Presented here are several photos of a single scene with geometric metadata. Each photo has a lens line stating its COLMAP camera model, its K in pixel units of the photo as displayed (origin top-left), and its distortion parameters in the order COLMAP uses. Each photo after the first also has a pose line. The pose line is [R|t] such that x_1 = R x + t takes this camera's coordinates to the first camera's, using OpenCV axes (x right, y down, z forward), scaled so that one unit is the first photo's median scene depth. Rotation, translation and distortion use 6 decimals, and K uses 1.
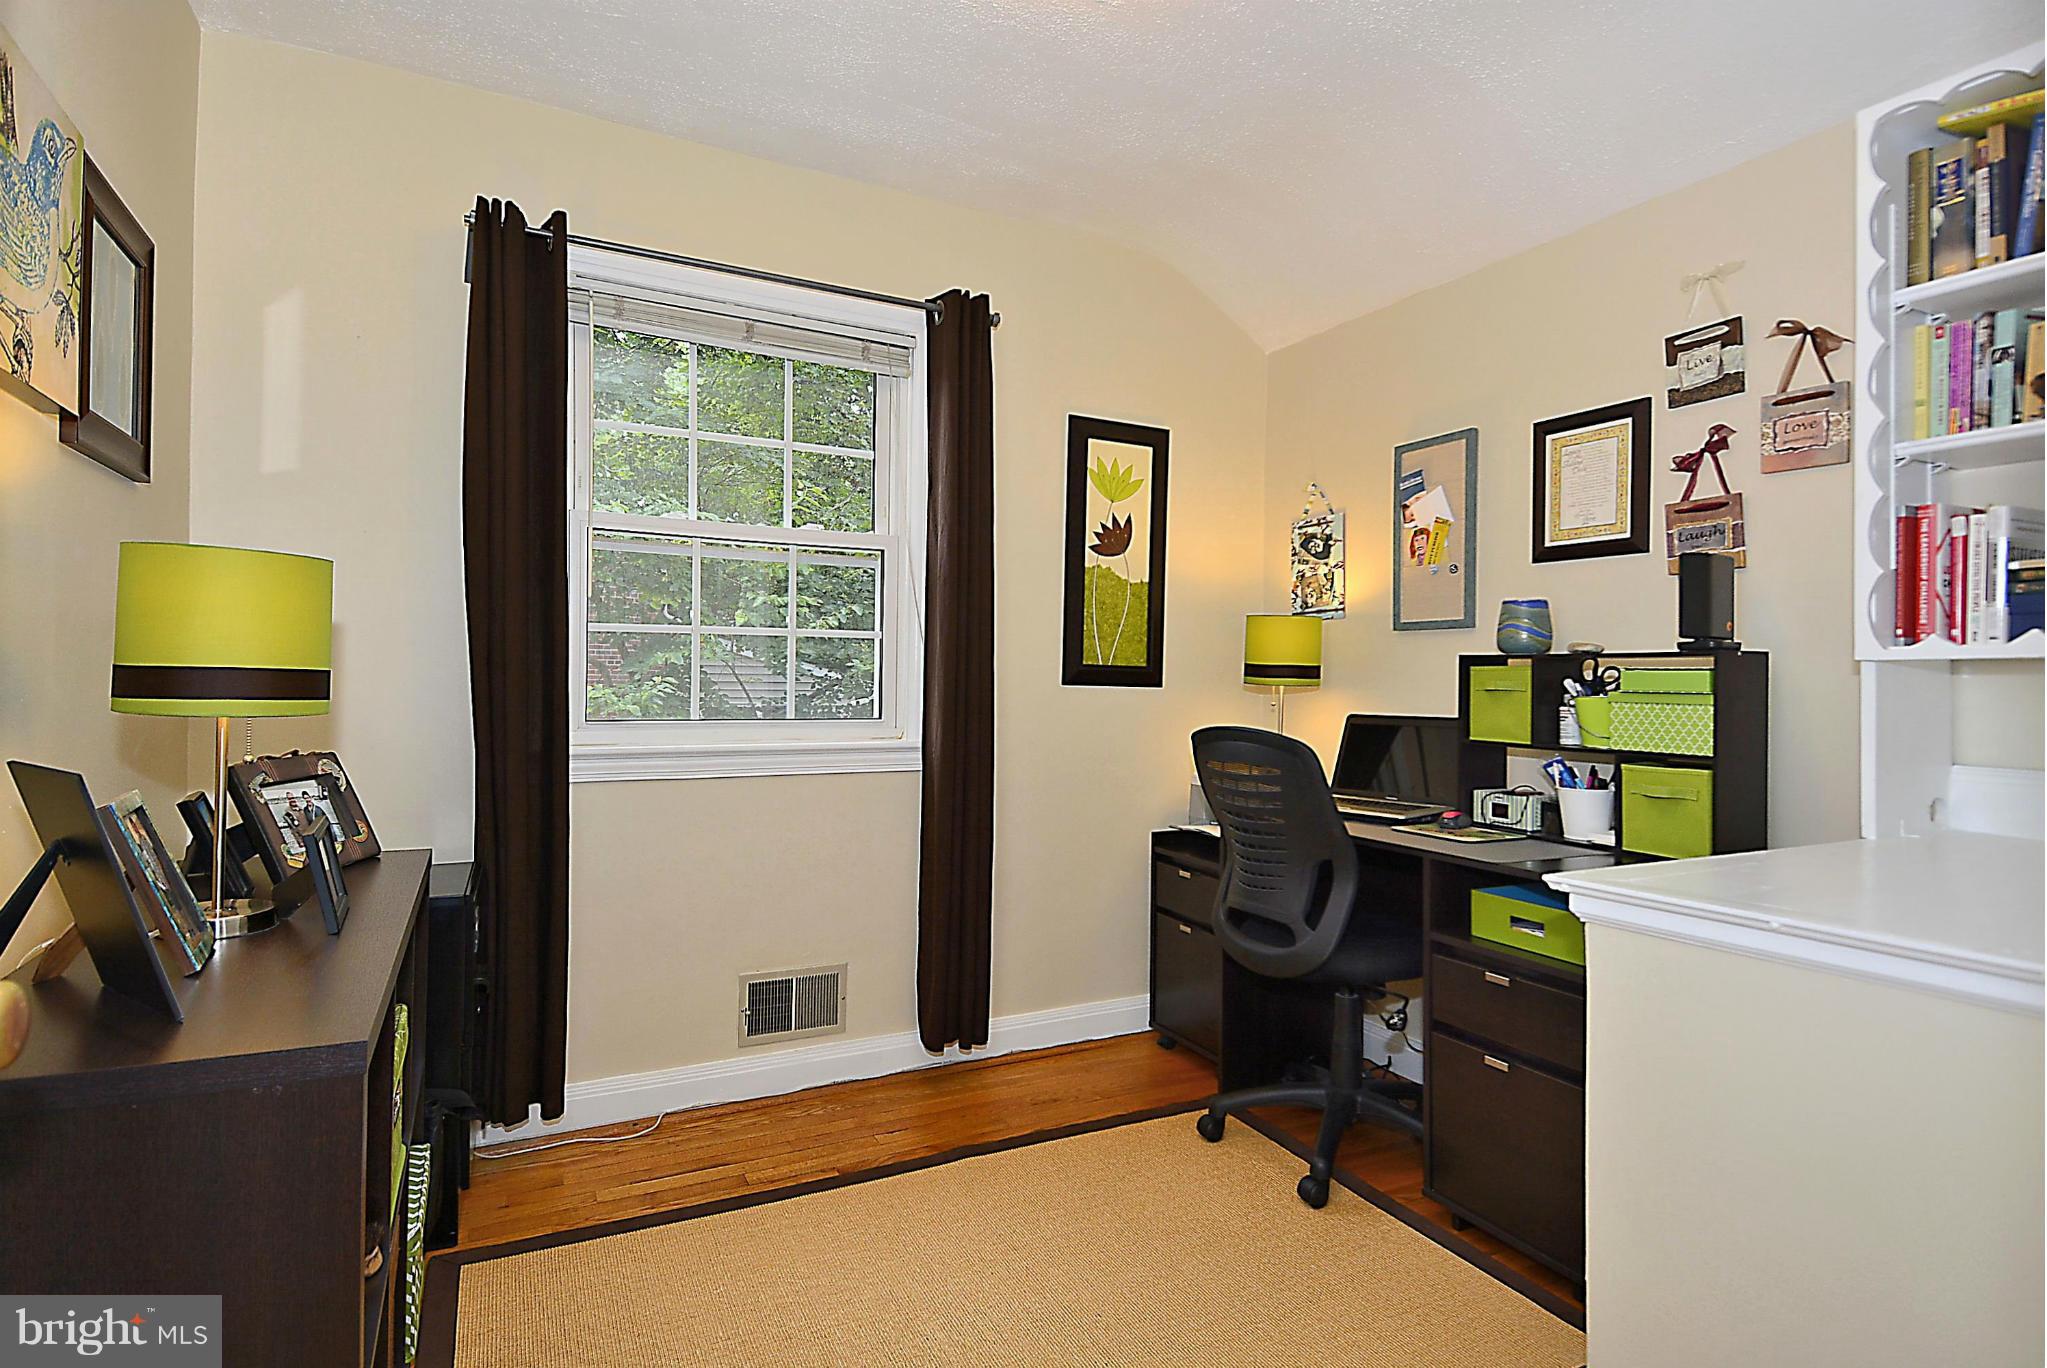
lens RADIAL K [[1108.5, 0, 1022.9], [0, 1108.5, 680.3], [0, 0, 1]] dist [0.058123, -0.022158]
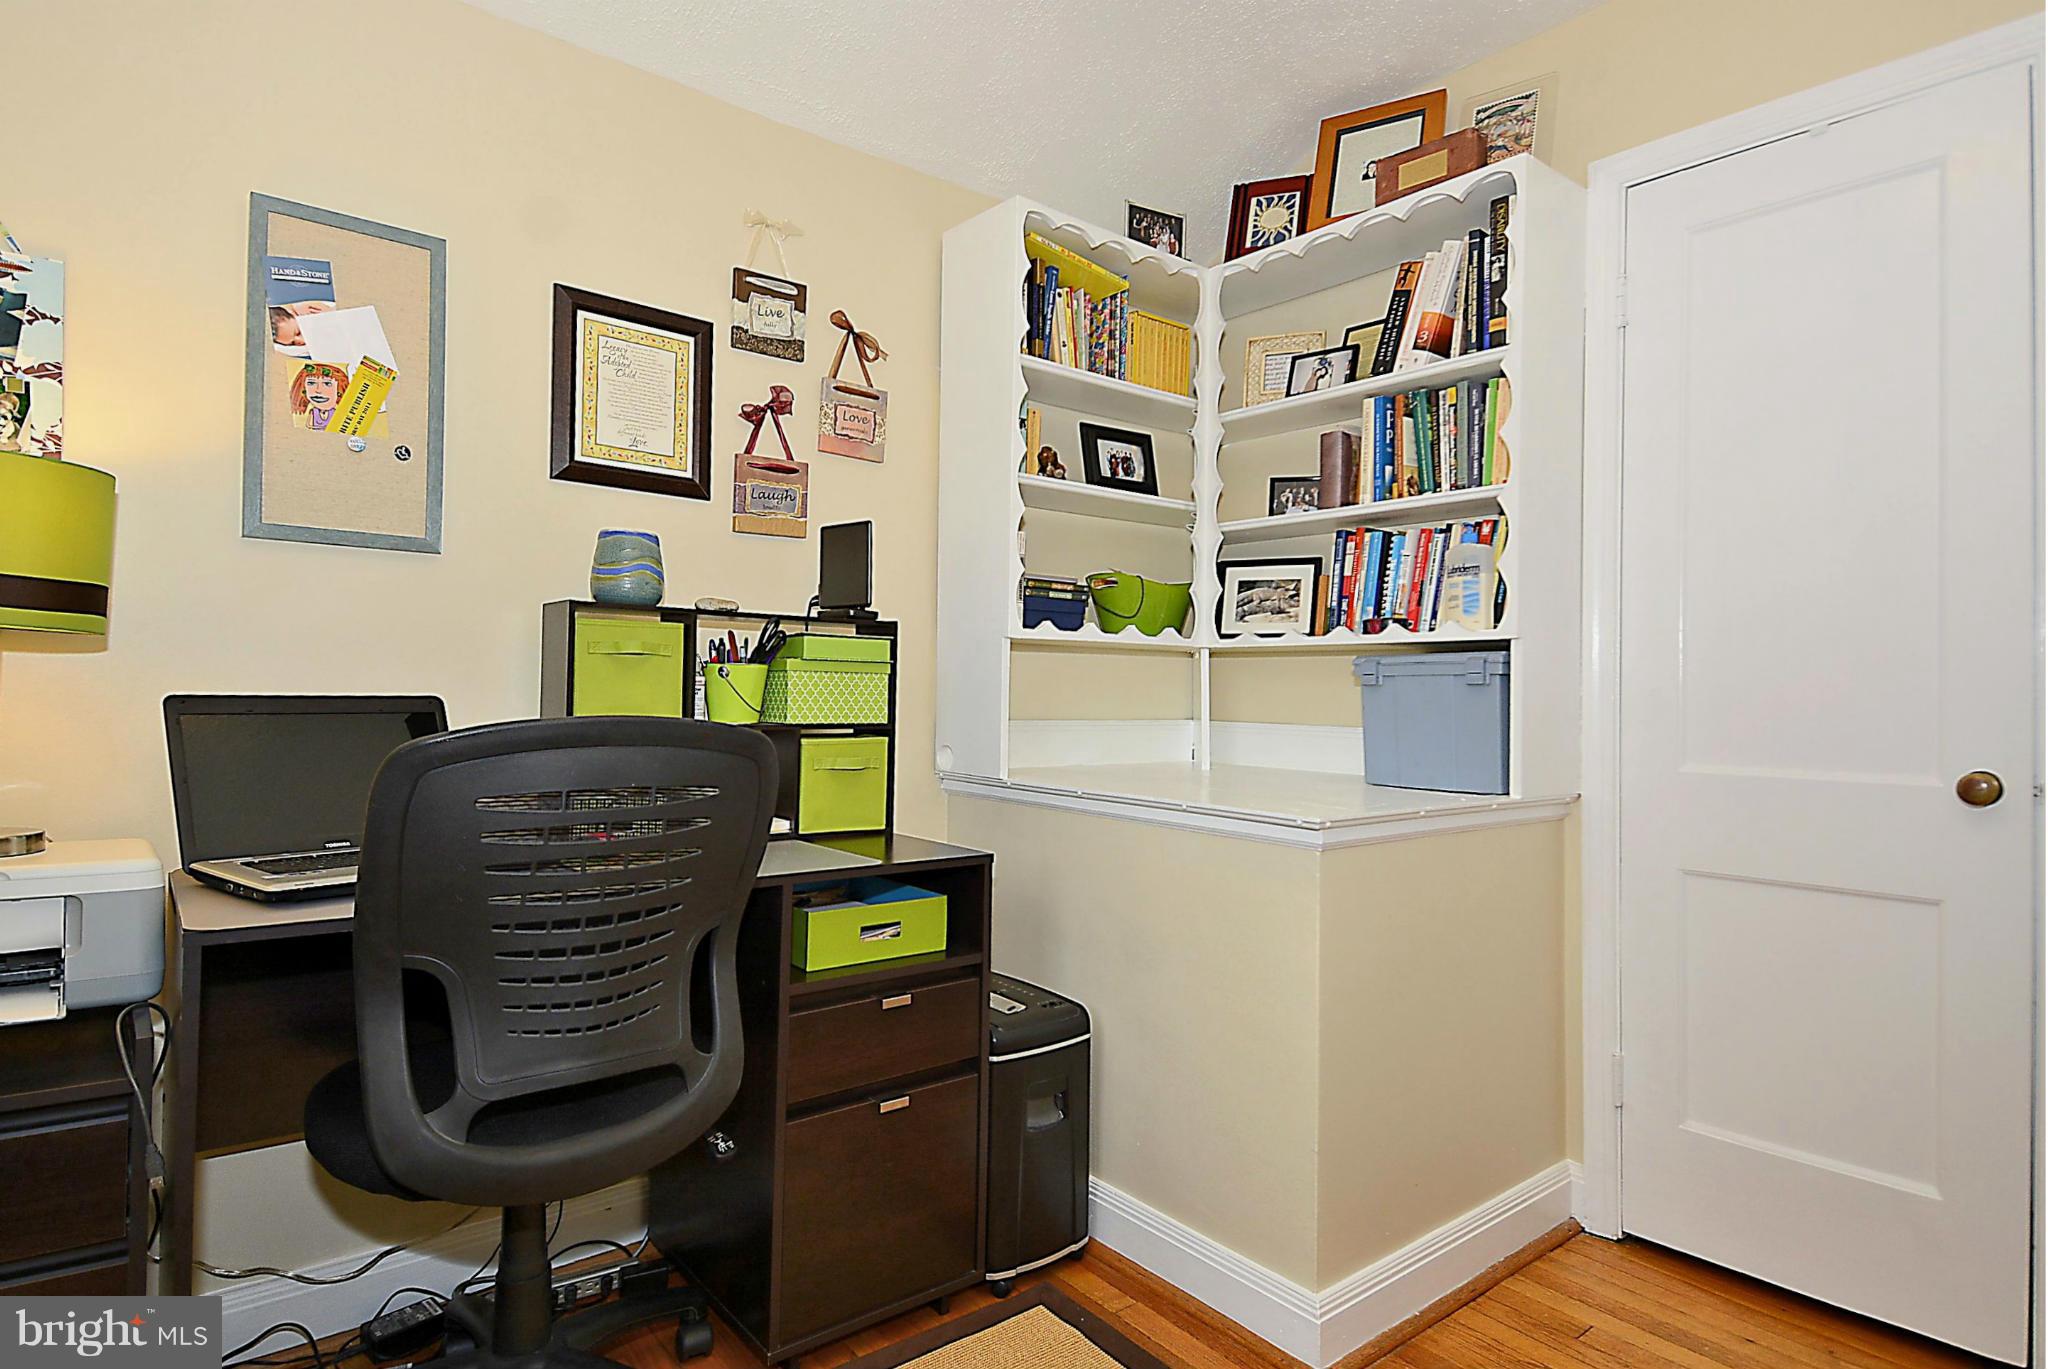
lens RADIAL K [[1109.0, 0, 1020.0], [0, 1109.0, 680.7], [0, 0, 1]] dist [0.058123, -0.022158]
pose [[-0.220893, -0.011263, 0.975233, -0.360995], [-0.021259, 0.999751, 0.006731, 0.016700], [-0.975066, -0.019245, -0.221077, 0.980101]]
